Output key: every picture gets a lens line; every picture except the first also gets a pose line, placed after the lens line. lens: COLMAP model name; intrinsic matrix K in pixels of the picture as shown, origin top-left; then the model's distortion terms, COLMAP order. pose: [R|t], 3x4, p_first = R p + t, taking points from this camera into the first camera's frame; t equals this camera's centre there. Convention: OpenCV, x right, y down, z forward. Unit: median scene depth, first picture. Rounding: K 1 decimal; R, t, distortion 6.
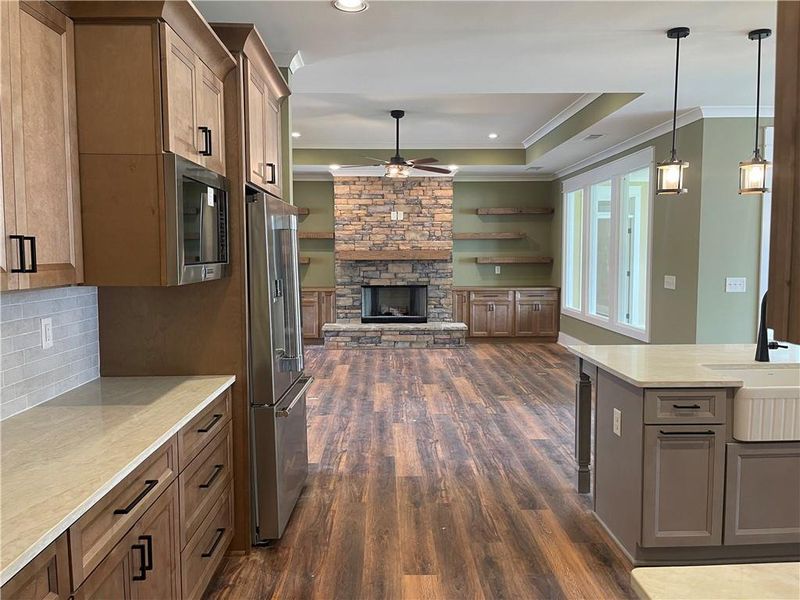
lens RADIAL K [[605.6, 0, 404.7], [0, 605.6, 300.7], [0, 0, 1]] dist [0.067631, -0.094754]
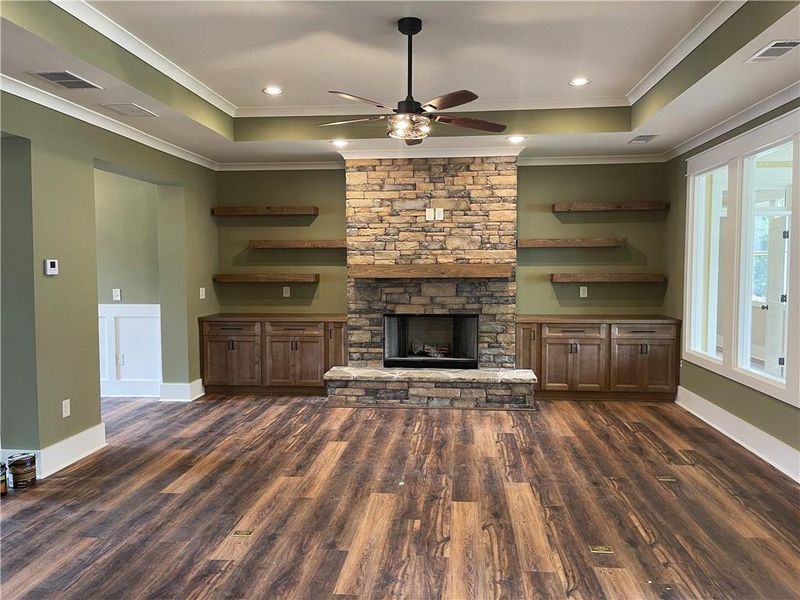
lens RADIAL K [[605.6, 0, 404.7], [0, 605.6, 300.7], [0, 0, 1]] dist [0.067631, -0.094754]
pose [[0.992364, 0.006995, -0.123147, 0.039767], [-0.009528, 0.999755, -0.019995, -0.027013], [0.122977, 0.021016, 0.992187, 0.309481]]
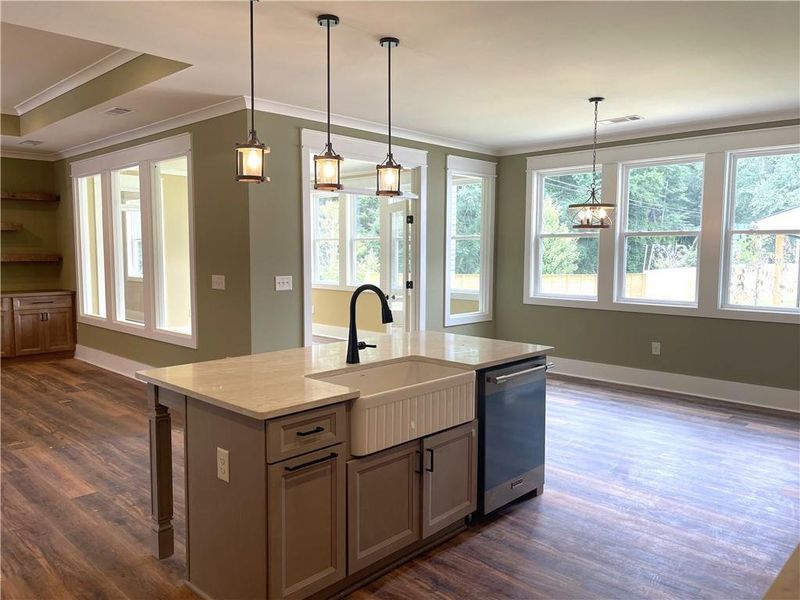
lens RADIAL K [[605.6, 0, 404.7], [0, 605.6, 300.7], [0, 0, 1]] dist [0.067631, -0.094754]
pose [[0.714121, -0.051783, 0.698105, -0.007476], [0.049359, 0.998503, 0.023574, -0.006301], [-0.698280, 0.017623, 0.715607, 0.089272]]
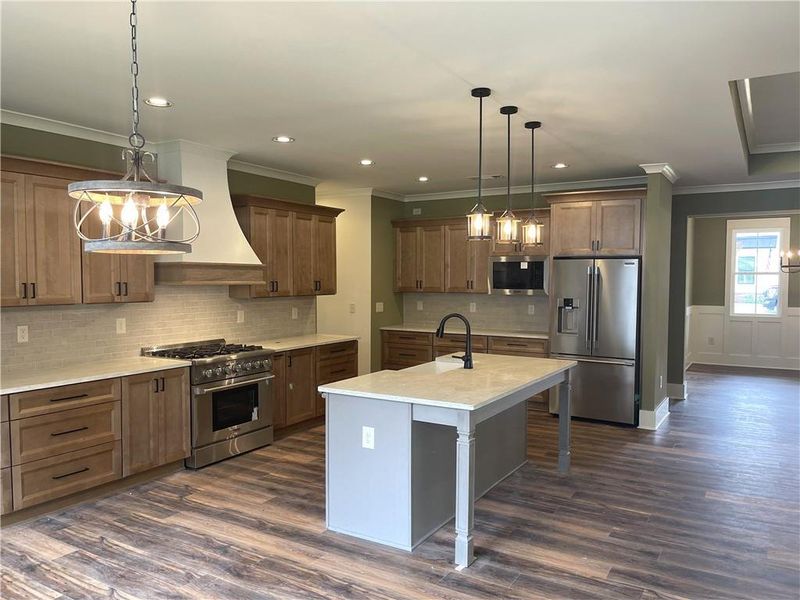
lens RADIAL K [[605.6, 0, 404.7], [0, 605.6, 300.7], [0, 0, 1]] dist [0.067631, -0.094754]
pose [[-0.545993, 0.038256, -0.836916, 0.601558], [-0.067440, 0.993708, 0.089420, -0.050010], [0.835071, 0.105264, -0.539978, 0.551714]]
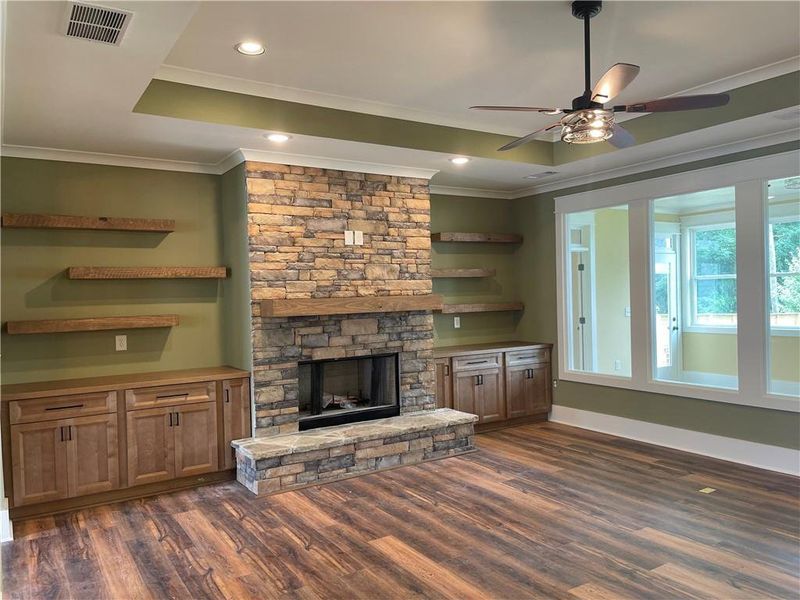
lens RADIAL K [[605.6, 0, 404.7], [0, 605.6, 300.7], [0, 0, 1]] dist [0.067631, -0.094754]
pose [[0.855869, -0.024049, 0.516634, -0.275138], [0.062988, 0.996329, -0.057970, -0.042842], [-0.513343, 0.082157, 0.854242, 0.481395]]
